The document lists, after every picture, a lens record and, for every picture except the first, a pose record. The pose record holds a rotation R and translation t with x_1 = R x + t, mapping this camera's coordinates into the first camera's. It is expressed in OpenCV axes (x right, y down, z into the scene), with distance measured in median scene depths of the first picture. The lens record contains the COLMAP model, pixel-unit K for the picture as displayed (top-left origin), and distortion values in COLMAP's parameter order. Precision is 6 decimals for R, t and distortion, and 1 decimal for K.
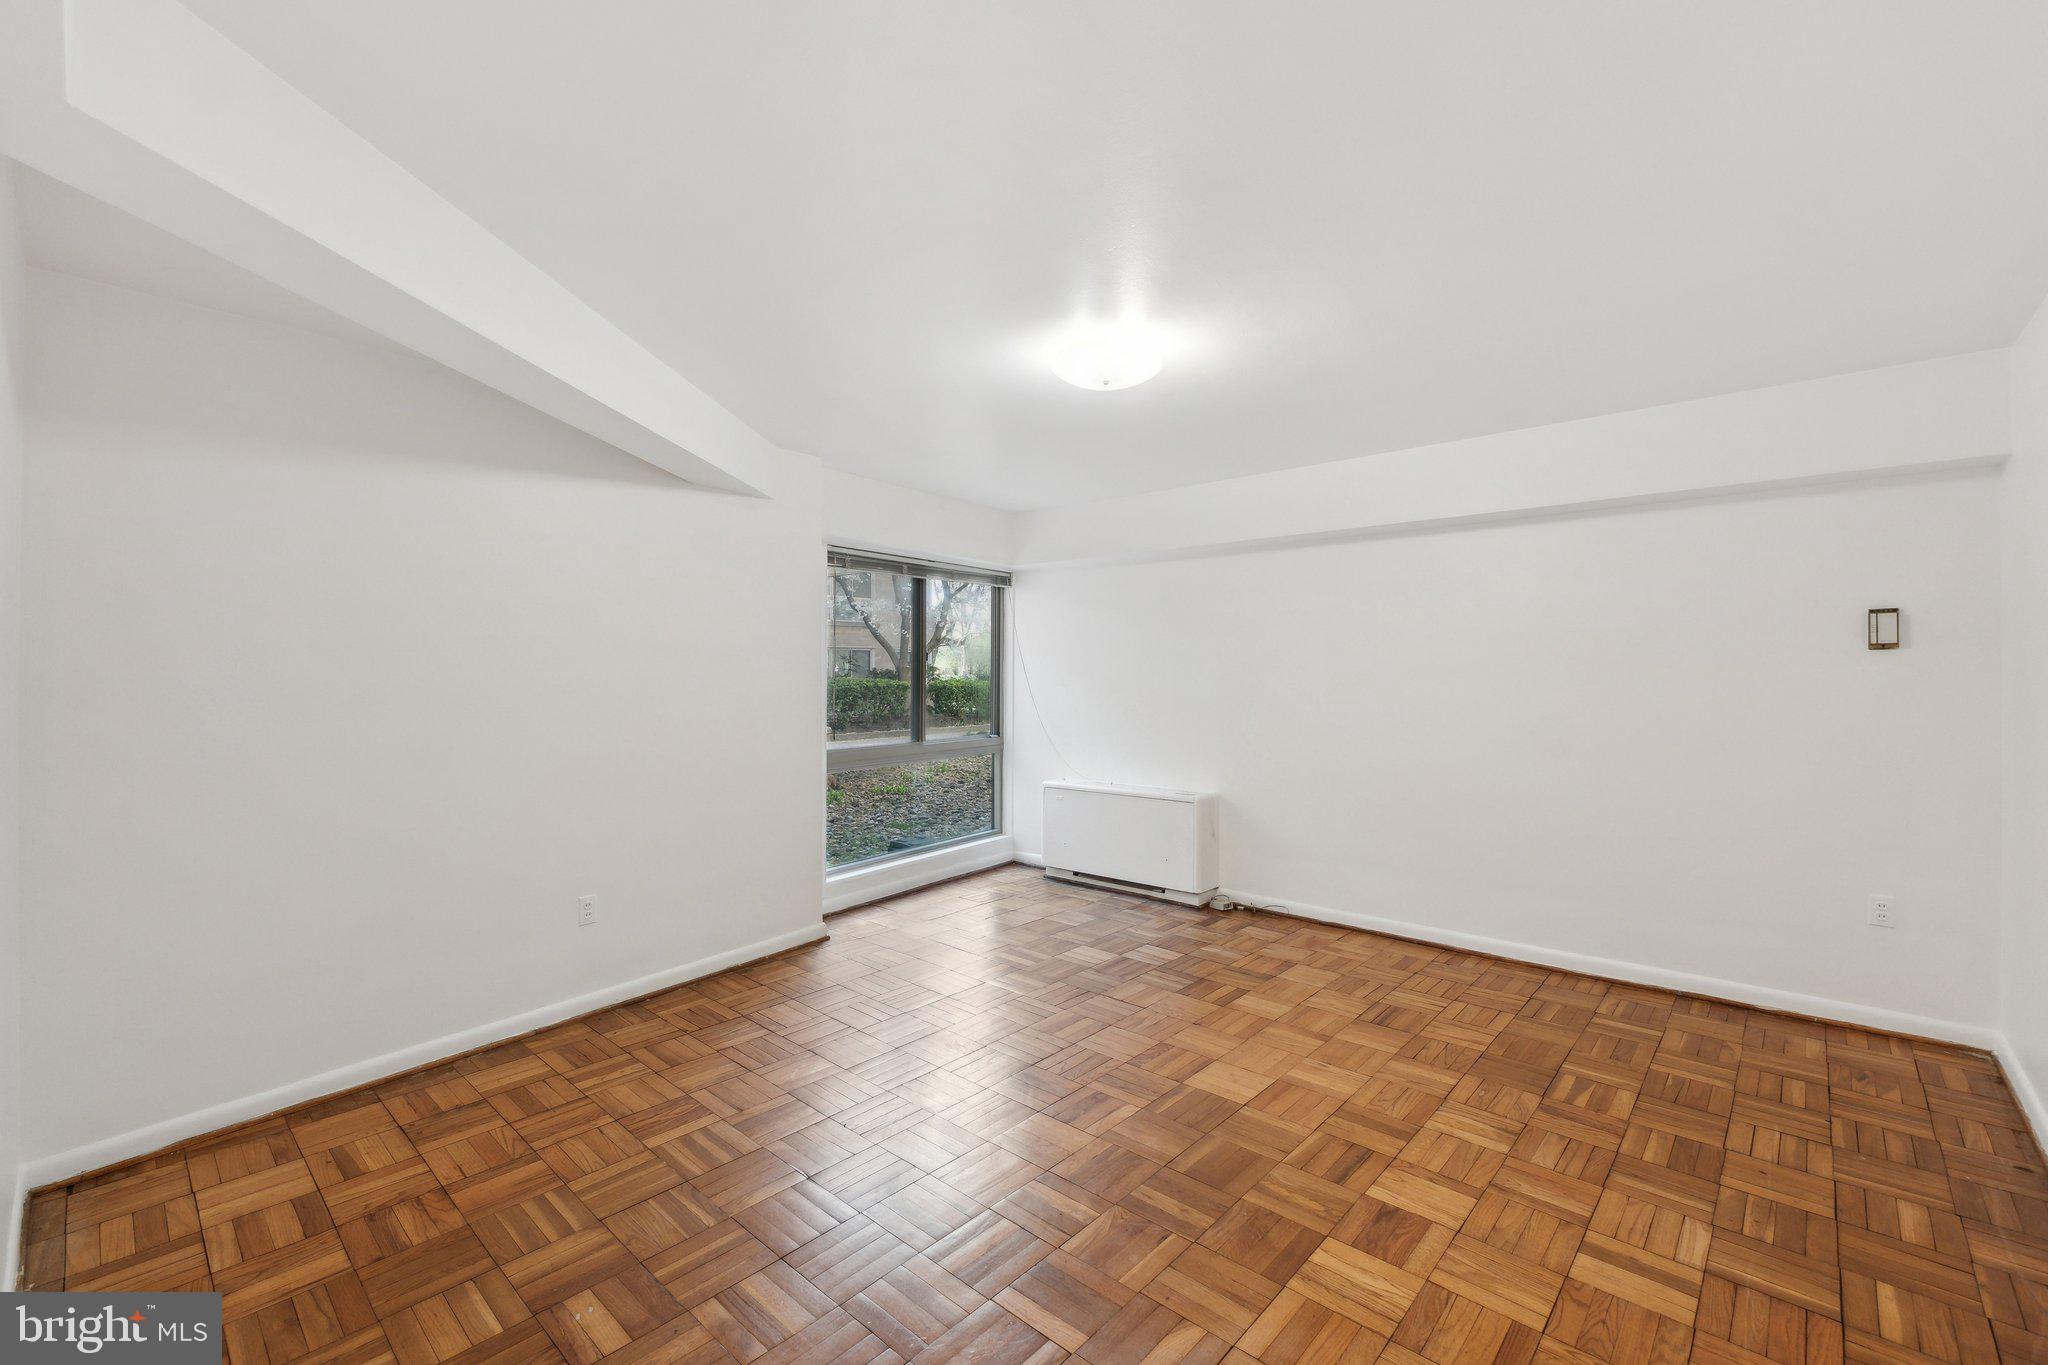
lens RADIAL K [[860.6, 0, 1024.3], [0, 860.6, 714.6], [0, 0, 1]] dist [-0.007869, -0.000797]
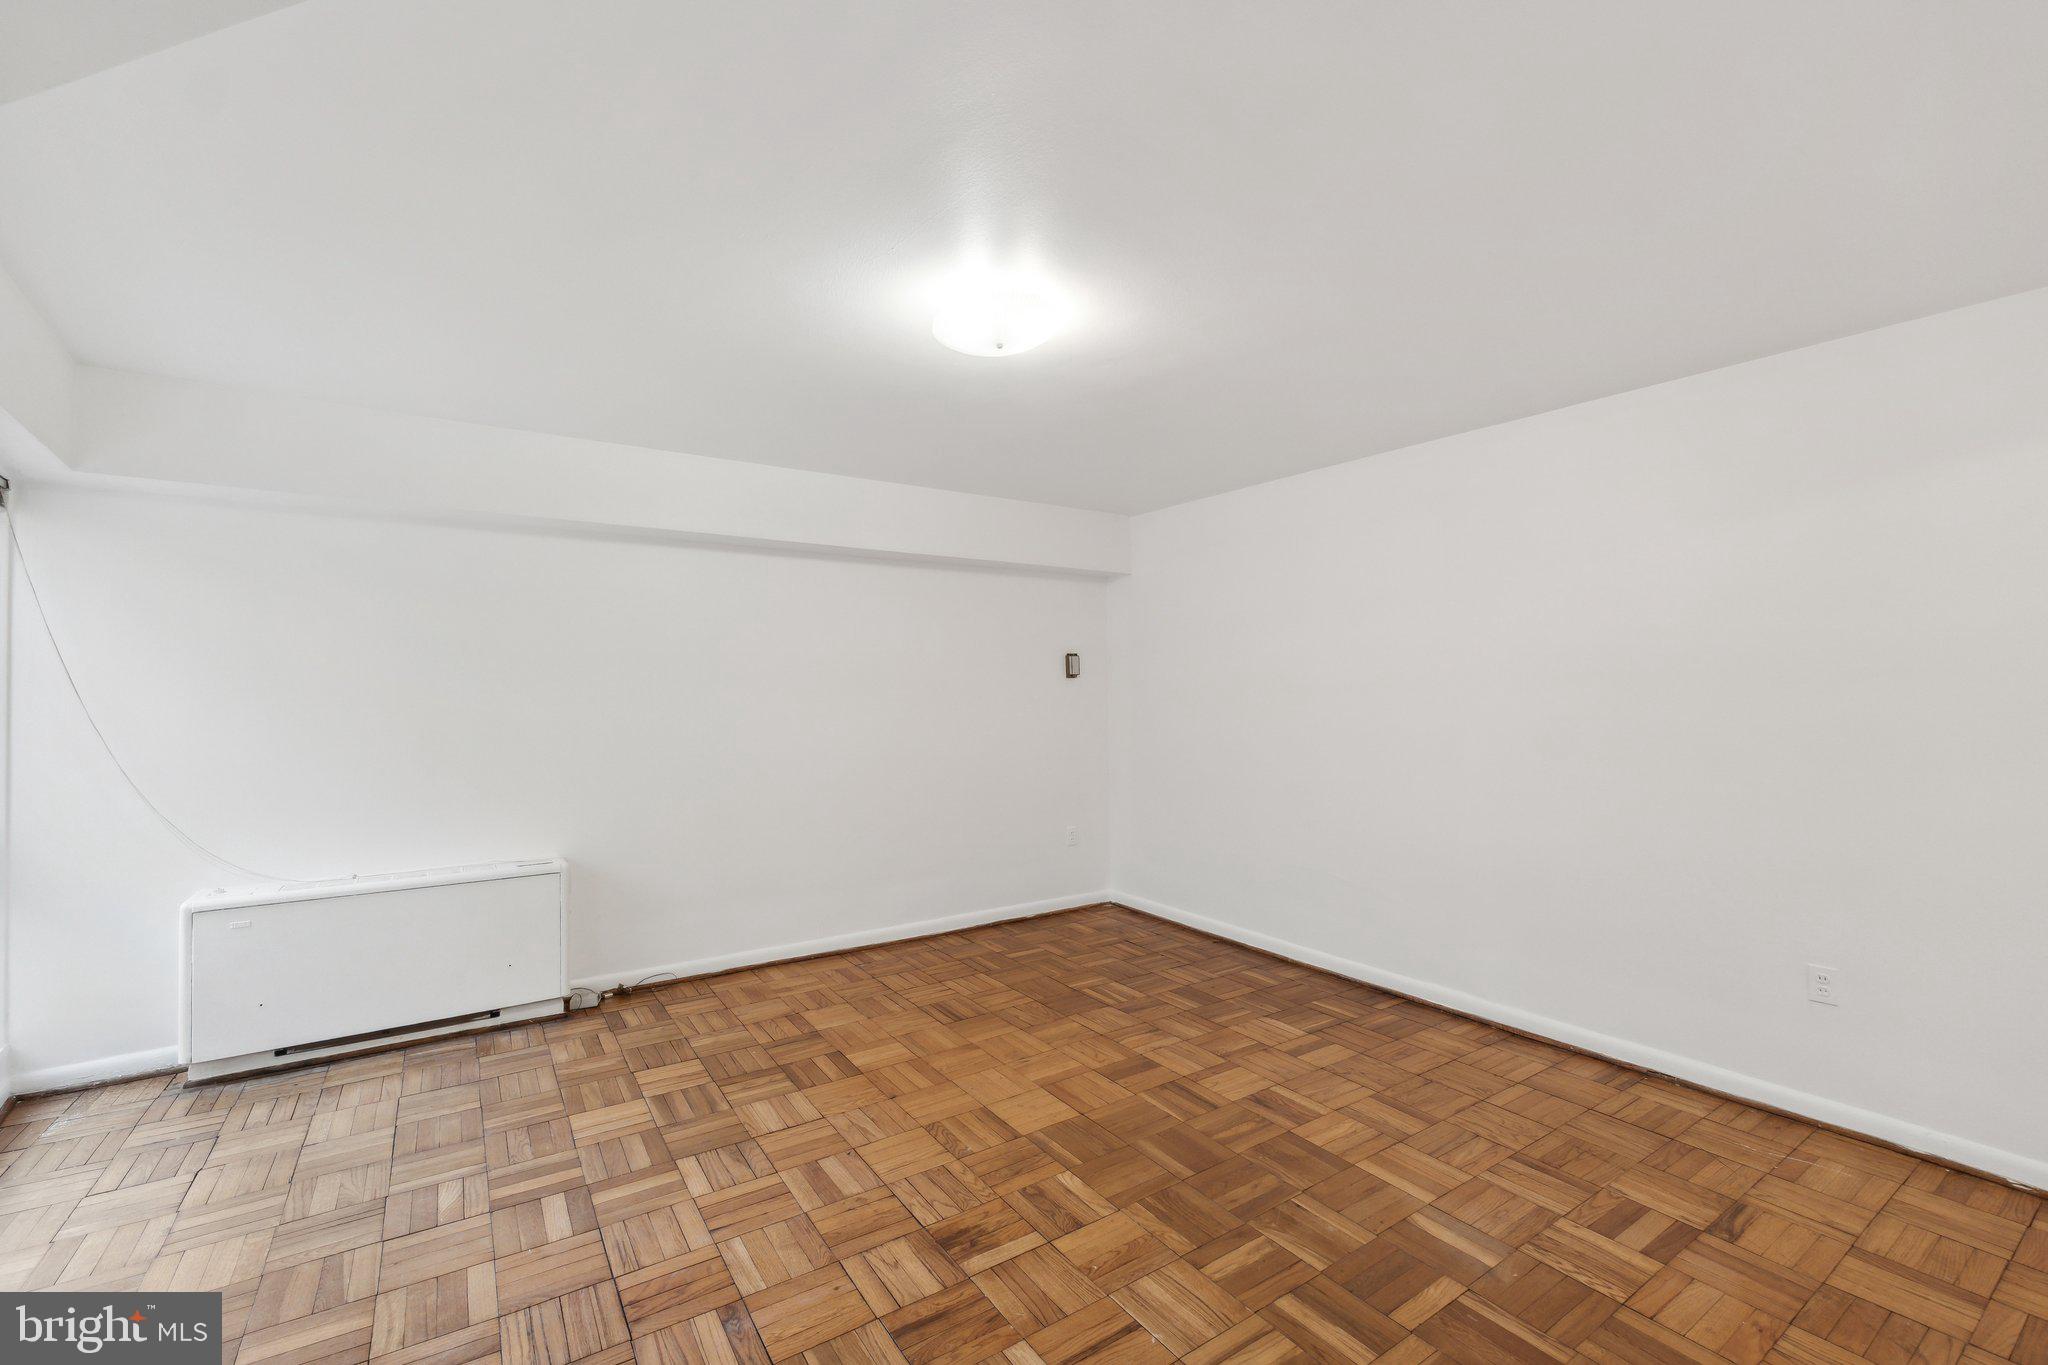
lens RADIAL K [[860.6, 0, 1024.3], [0, 860.6, 714.6], [0, 0, 1]] dist [-0.007869, -0.000797]
pose [[0.239644, -0.025157, 0.970535, -0.670944], [0.049688, 0.998672, 0.013617, -0.033740], [-0.969589, 0.044960, 0.240575, 0.725491]]
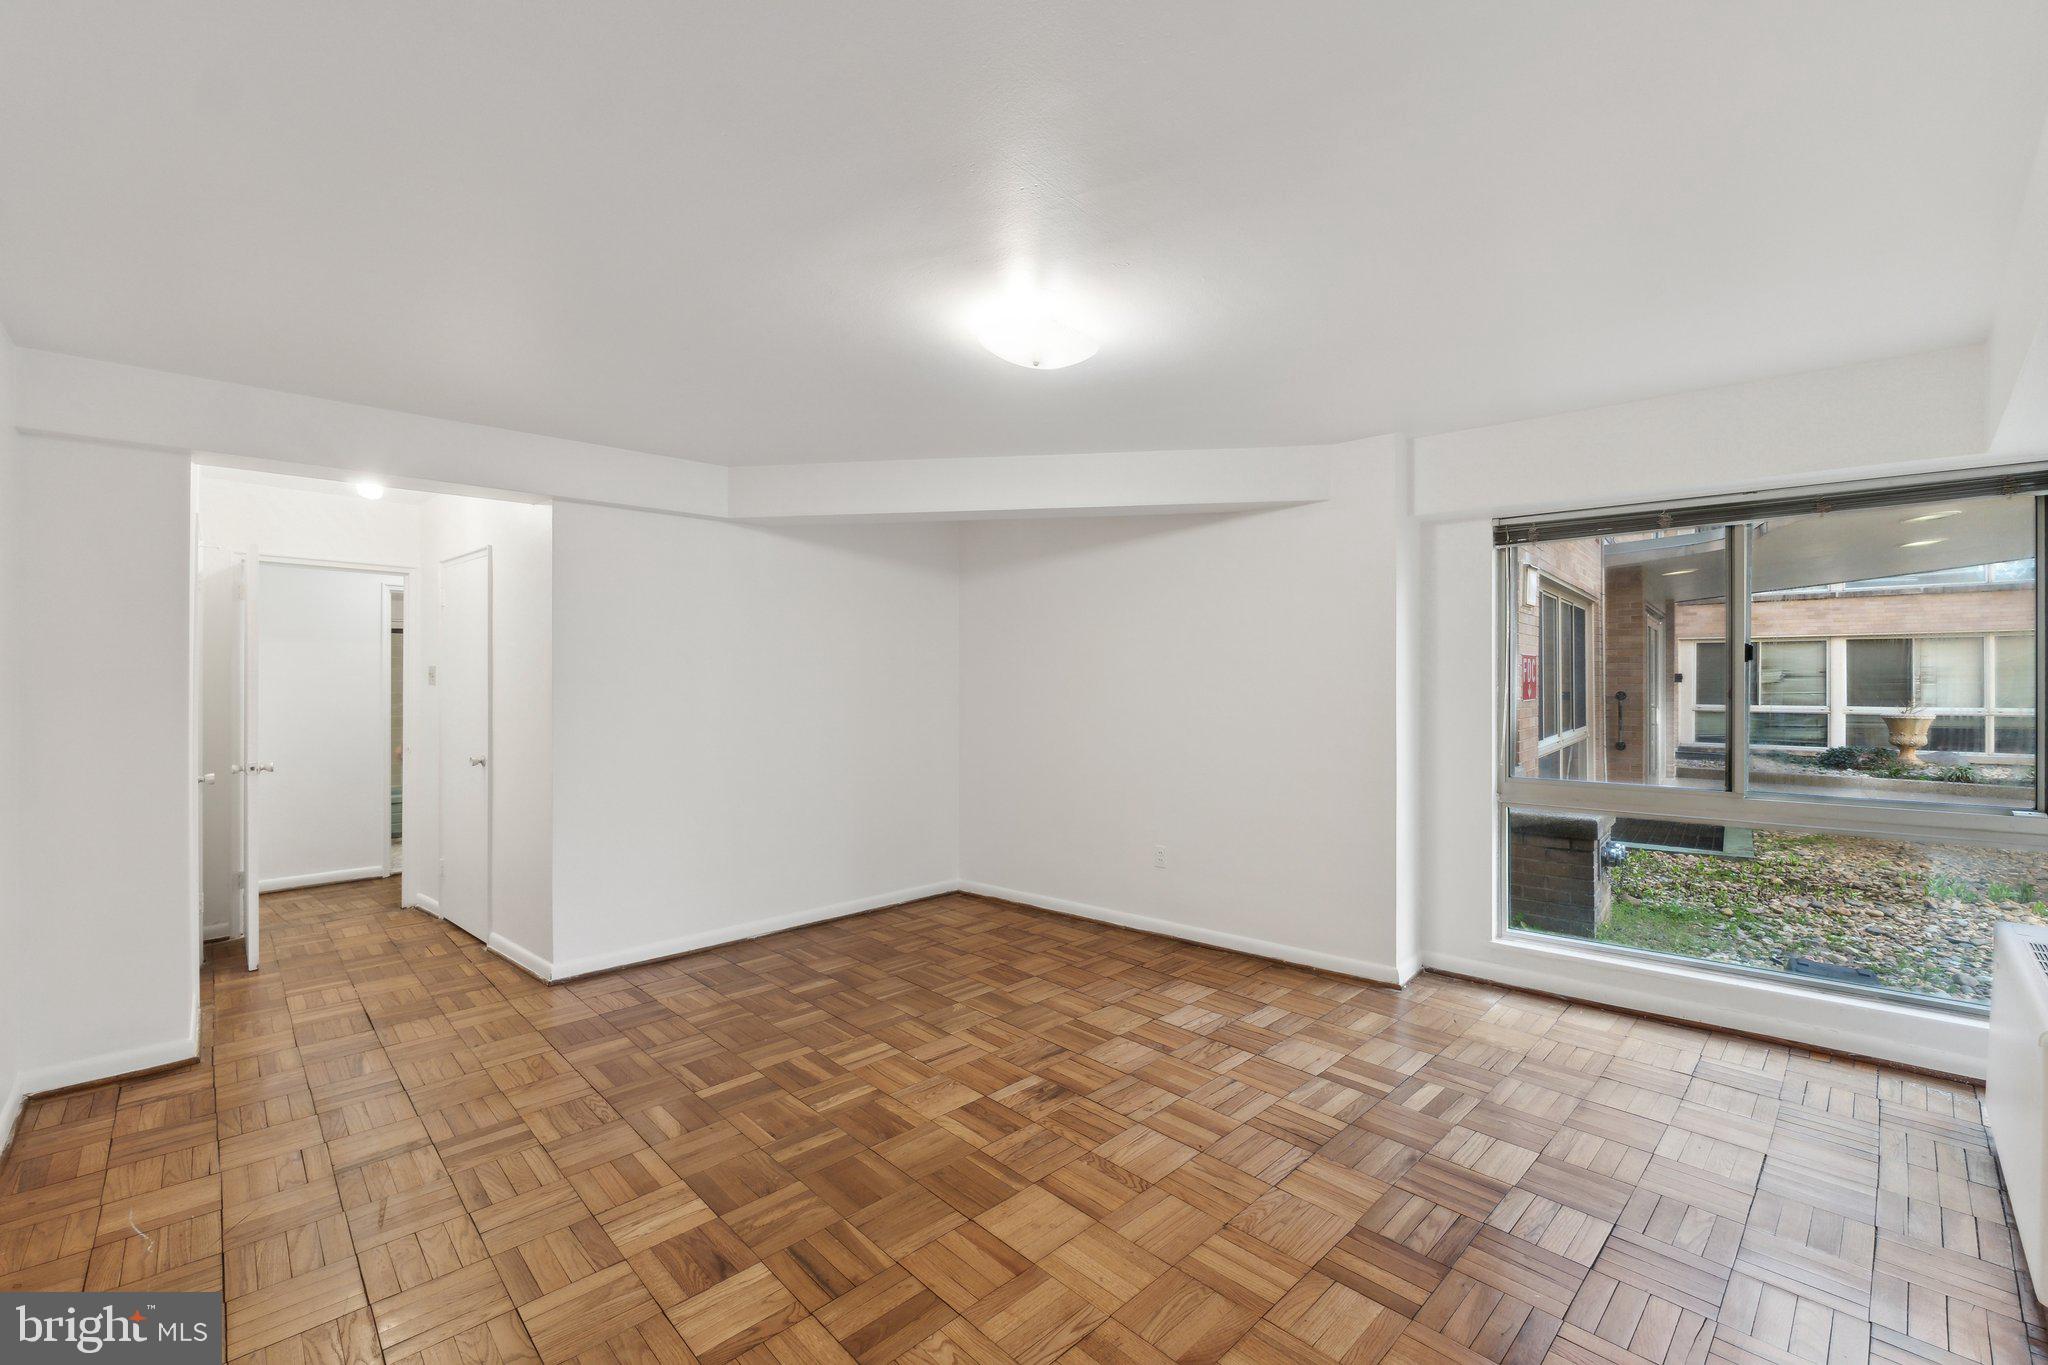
lens RADIAL K [[854.5, 0, 1024.0], [0, 854.5, 682.5], [0, 0, 1]] dist [-0.006902, -0.000160]
pose [[-0.060203, 0.006820, -0.998163, 0.949862], [-0.049347, 0.998734, 0.009800, -0.053076], [0.996966, 0.049846, -0.059790, 0.972512]]
